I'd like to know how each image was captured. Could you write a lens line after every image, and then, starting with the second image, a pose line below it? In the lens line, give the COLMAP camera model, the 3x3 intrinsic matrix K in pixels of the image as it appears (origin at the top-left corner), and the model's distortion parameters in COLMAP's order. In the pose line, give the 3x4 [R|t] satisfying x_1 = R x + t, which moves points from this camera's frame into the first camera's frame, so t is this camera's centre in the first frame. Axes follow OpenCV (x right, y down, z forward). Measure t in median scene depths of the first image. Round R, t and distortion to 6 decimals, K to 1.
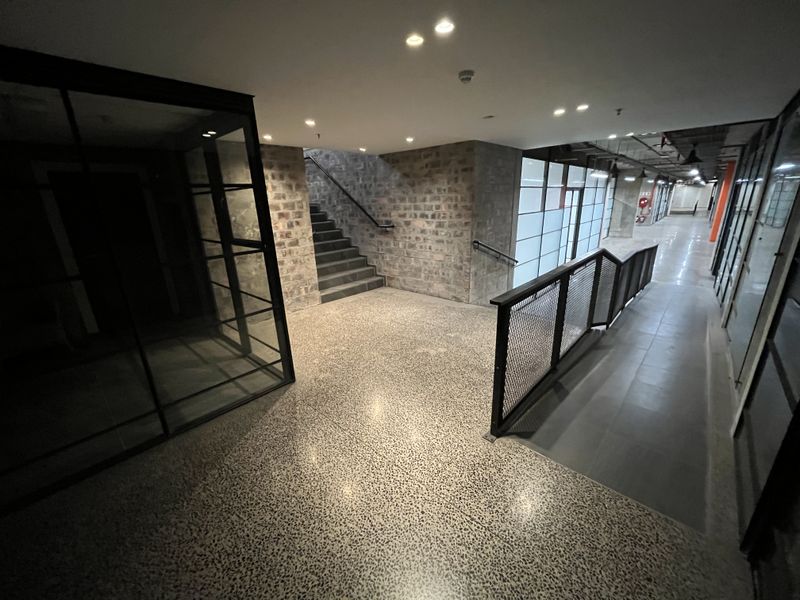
lens RADIAL K [[322.0, 0, 403.7], [0, 322.0, 300.9], [0, 0, 1]] dist [-0.001110, -0.000293]
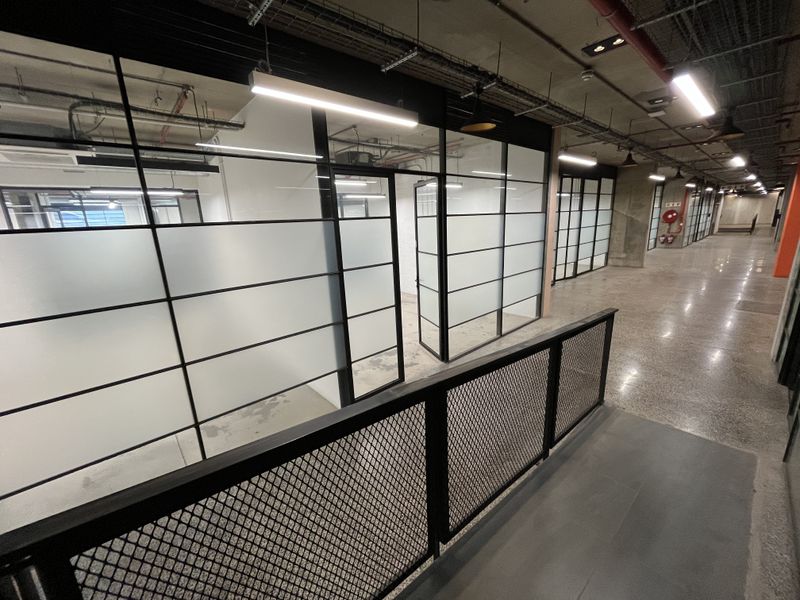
lens RADIAL K [[322.0, 0, 396.9], [0, 322.0, 299.9], [0, 0, 1]] dist [-0.001110, -0.000293]
pose [[0.993723, 0.020916, -0.109899, 0.209728], [-0.027104, 0.998112, -0.055115, -0.060623], [0.108539, 0.057747, 0.992414, 0.219825]]
